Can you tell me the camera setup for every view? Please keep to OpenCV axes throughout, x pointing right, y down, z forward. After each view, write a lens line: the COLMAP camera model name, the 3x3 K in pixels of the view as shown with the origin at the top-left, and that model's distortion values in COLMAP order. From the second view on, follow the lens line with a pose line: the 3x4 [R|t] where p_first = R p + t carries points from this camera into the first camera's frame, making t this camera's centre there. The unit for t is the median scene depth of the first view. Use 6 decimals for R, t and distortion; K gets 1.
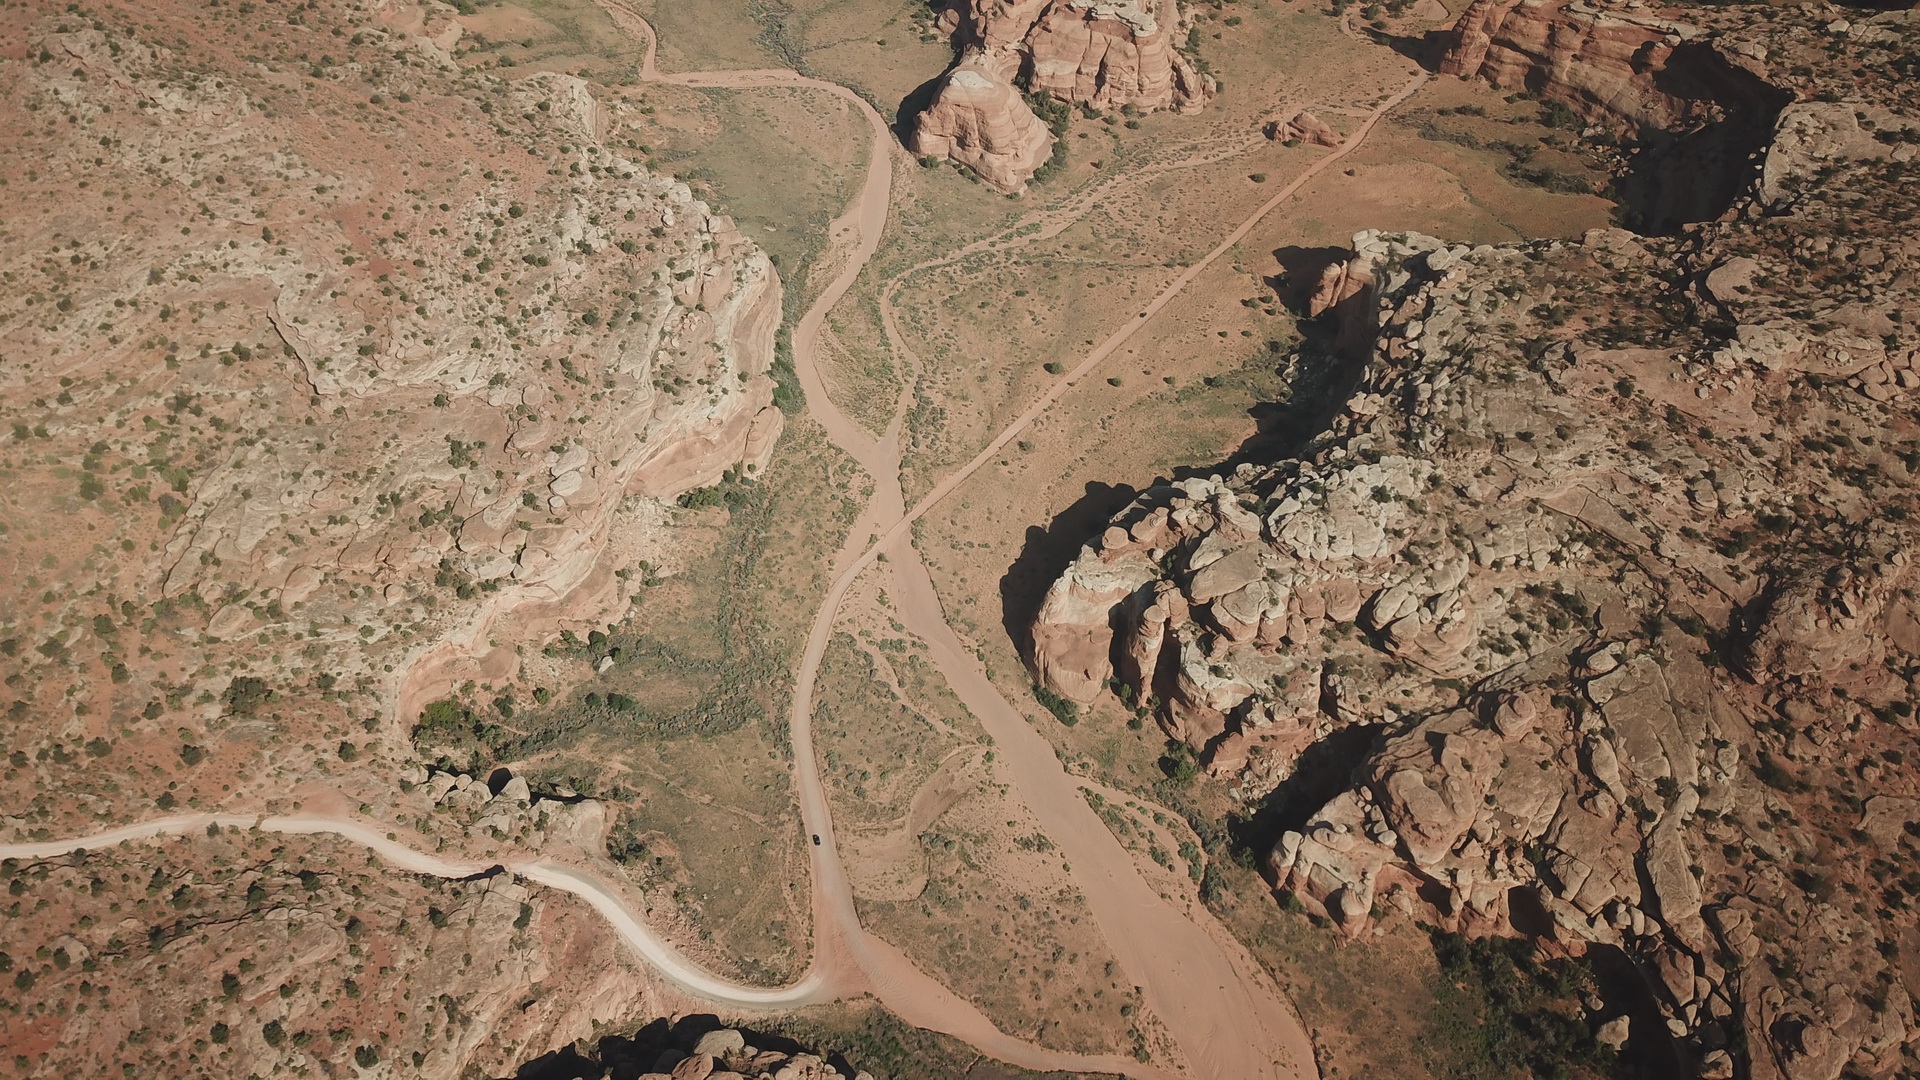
lens RADIAL K [[1463.4, 0, 963.3], [0, 1463.4, 540.0], [0, 0, 1]] dist [0.002771, 0.002031]
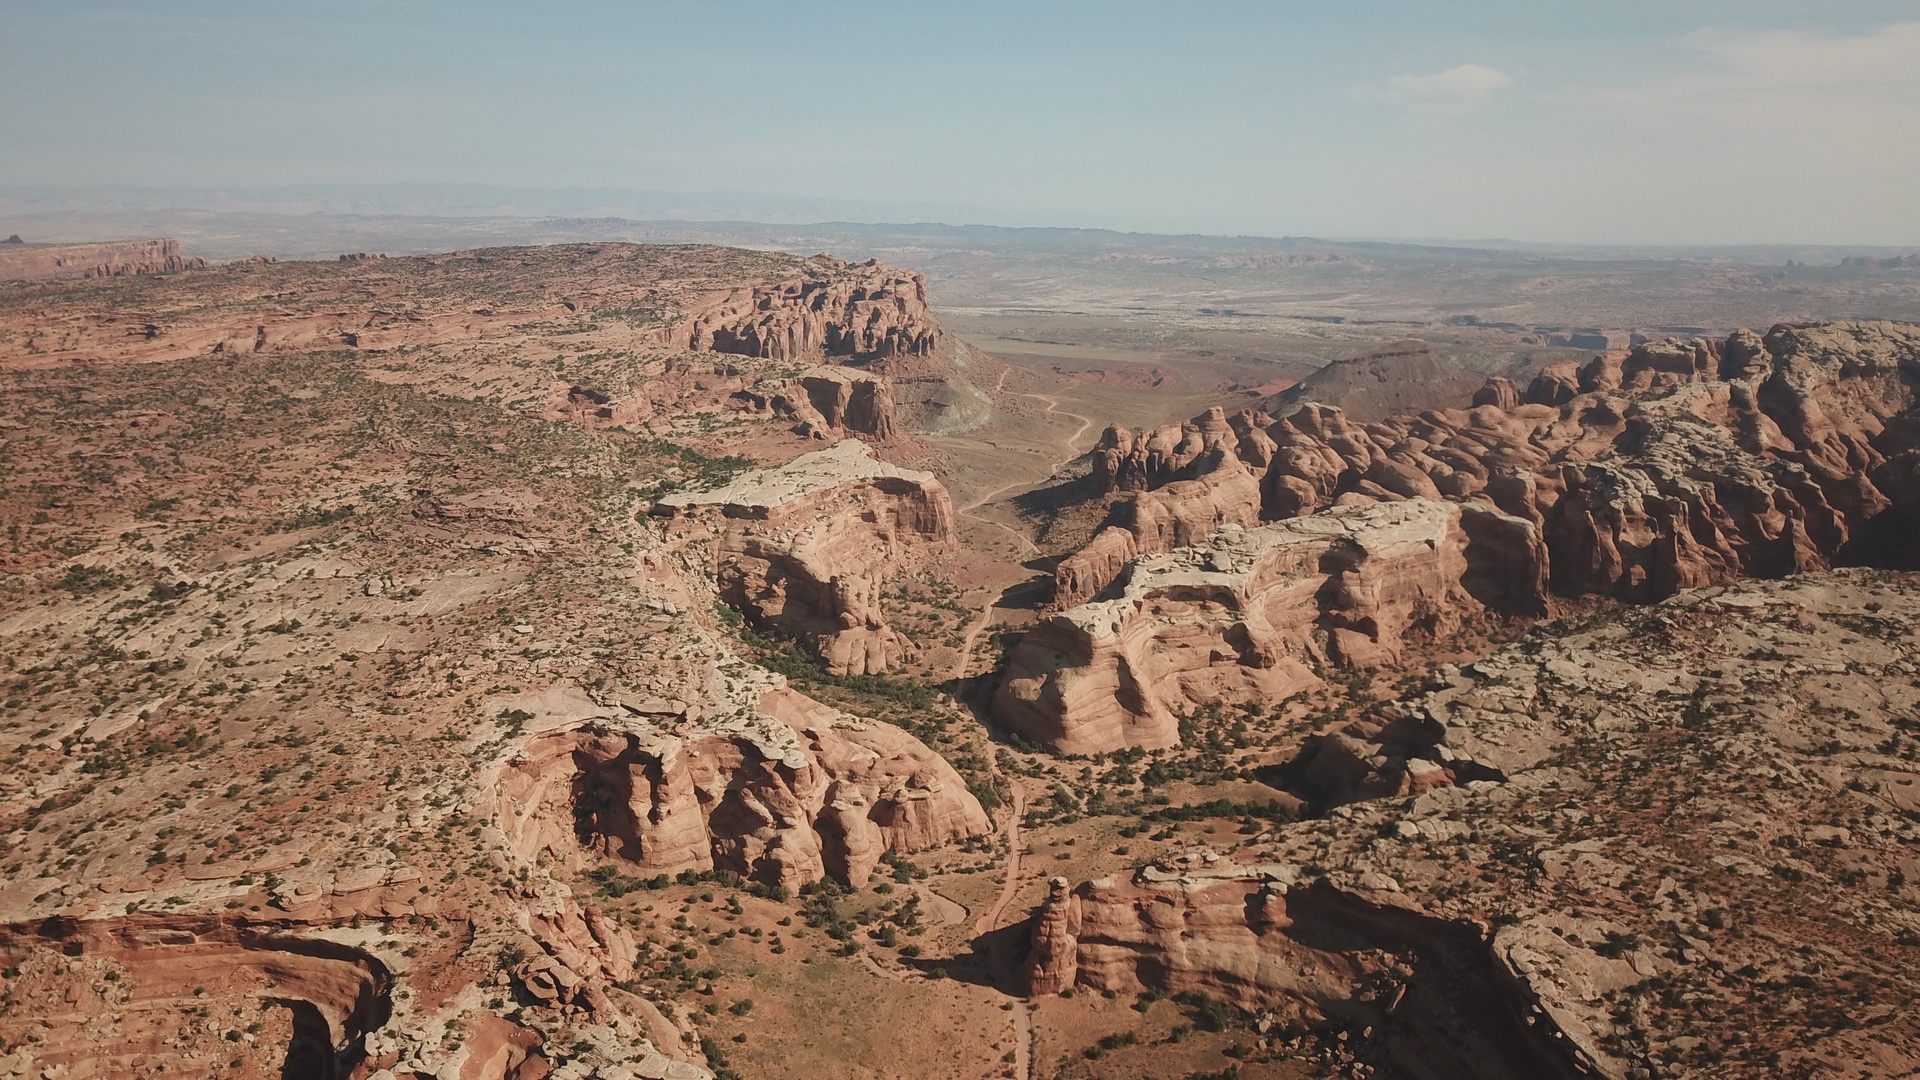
lens RADIAL K [[1467.3, 0, 955.1], [0, 1467.3, 541.5], [0, 0, 1]] dist [-0.006084, 0.009978]
pose [[0.796650, -0.134732, 0.589234, -0.135429], [0.403909, 0.843895, -0.353127, -0.277968], [-0.449674, 0.519315, 0.726708, 0.350989]]
